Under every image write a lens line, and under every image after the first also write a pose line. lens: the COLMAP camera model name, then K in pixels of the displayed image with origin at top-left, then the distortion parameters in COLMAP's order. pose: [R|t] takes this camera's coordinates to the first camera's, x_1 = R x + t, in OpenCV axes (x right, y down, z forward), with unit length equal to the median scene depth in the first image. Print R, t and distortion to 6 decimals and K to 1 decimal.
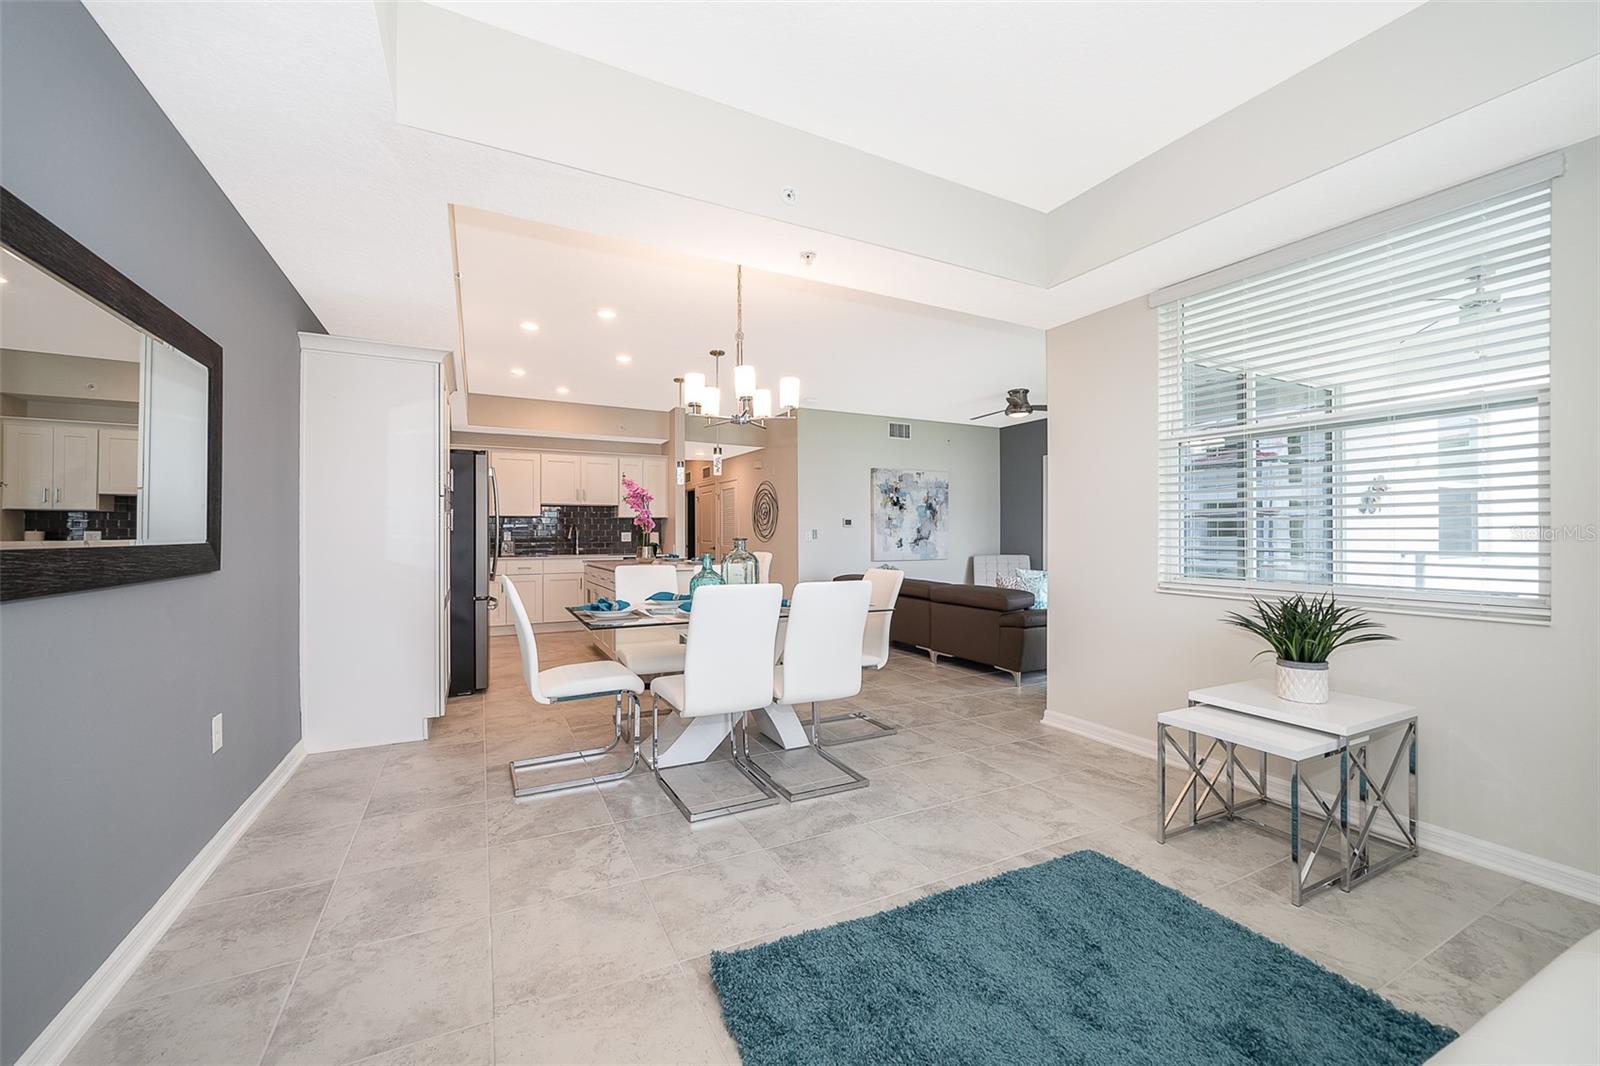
lens RADIAL K [[613.6, 0, 801.8], [0, 613.6, 538.7], [0, 0, 1]] dist [-0.007165, 0.000587]
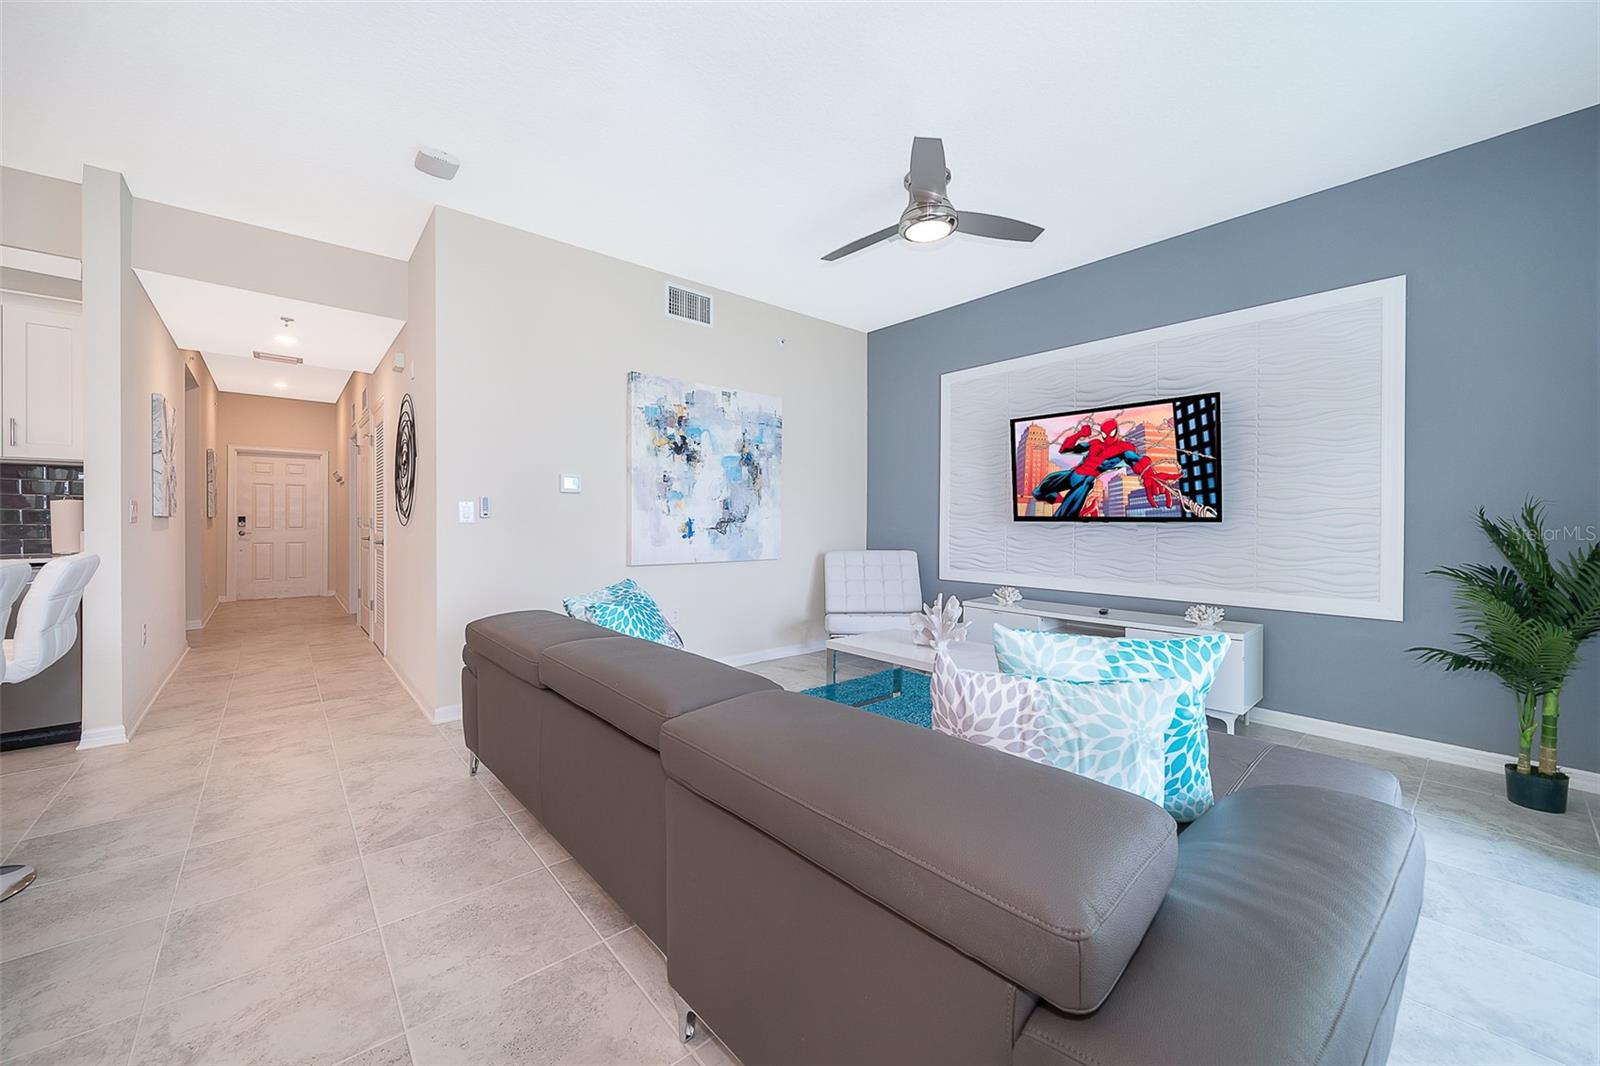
lens RADIAL K [[613.6, 0, 745.6], [0, 613.6, 536.5], [0, 0, 1]] dist [-0.007165, 0.000587]
pose [[0.983339, 0.000247, 0.181782, 0.115537], [-0.004961, 0.999663, 0.025476, 0.000387], [-0.181715, -0.025953, 0.983009, 0.500636]]
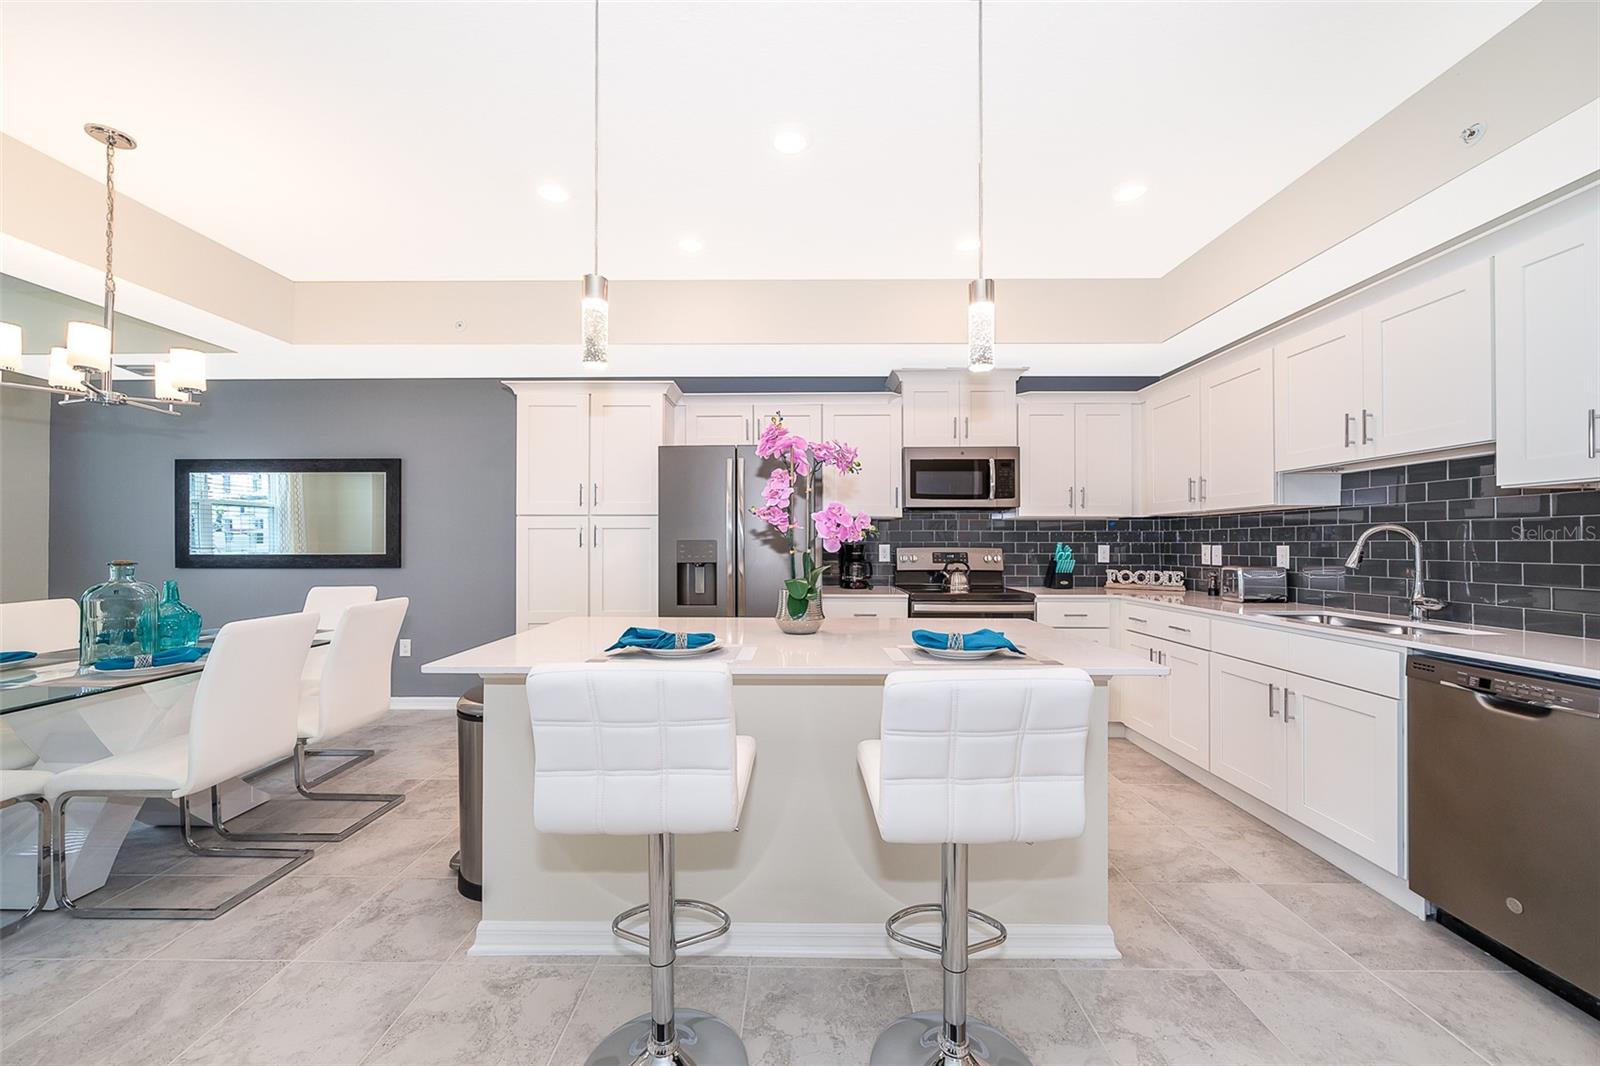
lens RADIAL K [[613.6, 0, 793.1], [0, 613.6, 539.5], [0, 0, 1]] dist [-0.007165, 0.000587]
pose [[-0.465989, -0.006020, -0.884770, 0.061286], [-0.003777, 0.999981, -0.004815, -0.011200], [0.884783, 0.001098, -0.466003, 0.800603]]
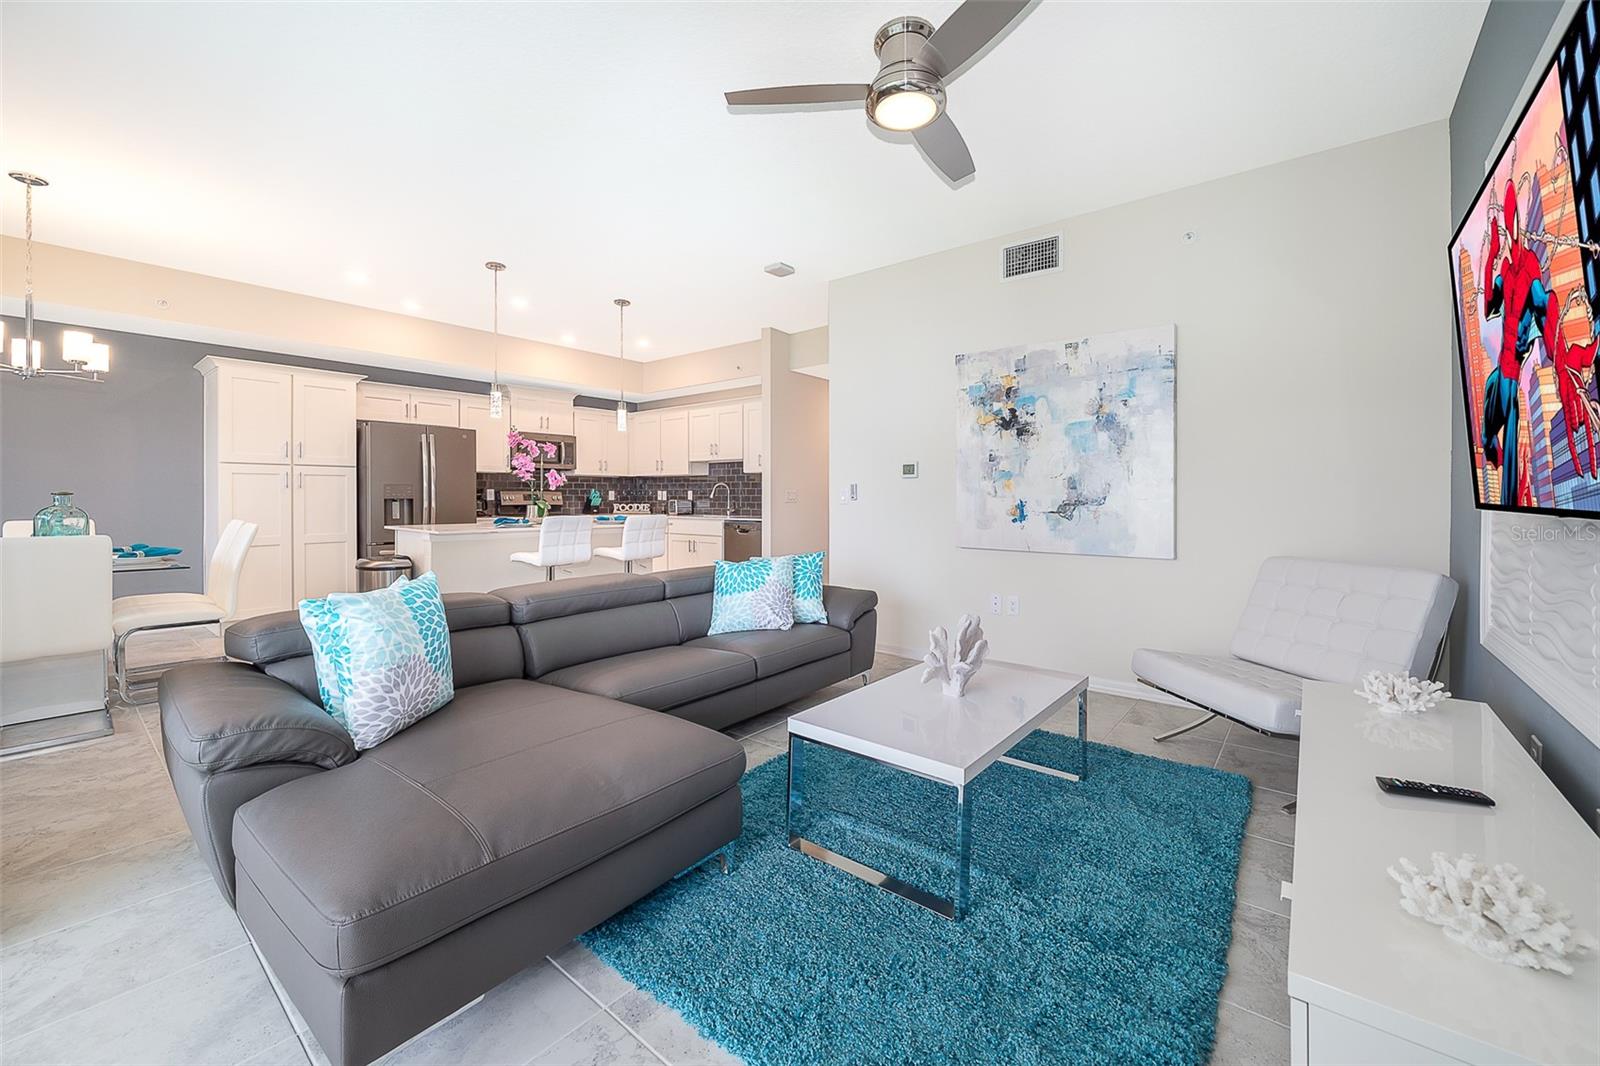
lens RADIAL K [[613.6, 0, 803.1], [0, 613.6, 513.6], [0, 0, 1]] dist [-0.007165, 0.000587]
pose [[0.391521, 0.028691, -0.919722, 0.510381], [-0.008191, 0.999583, 0.027696, -0.002705], [0.920133, -0.003310, 0.391593, 0.684601]]
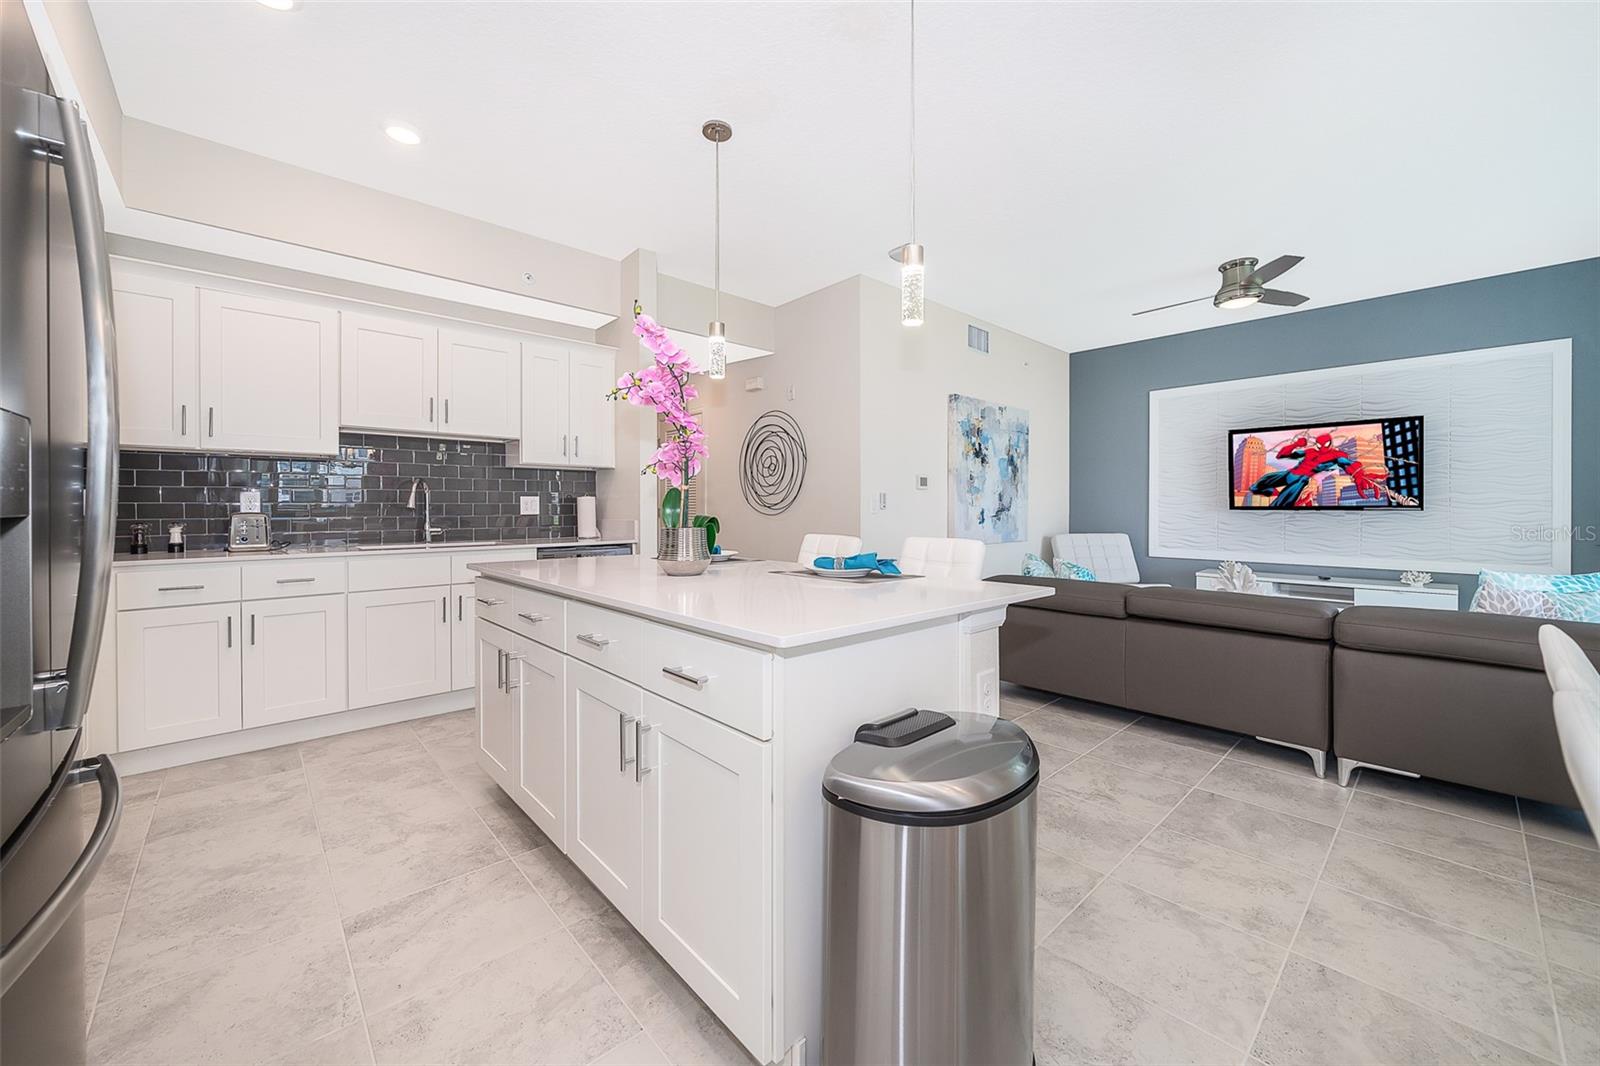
lens RADIAL K [[613.6, 0, 766.2], [0, 613.6, 509.2], [0, 0, 1]] dist [-0.007165, 0.000587]
pose [[0.971853, 0.001740, 0.235583, -0.203797], [-0.000987, 0.999994, -0.003316, 0.001524], [-0.235587, 0.002990, 0.971849, 0.443062]]
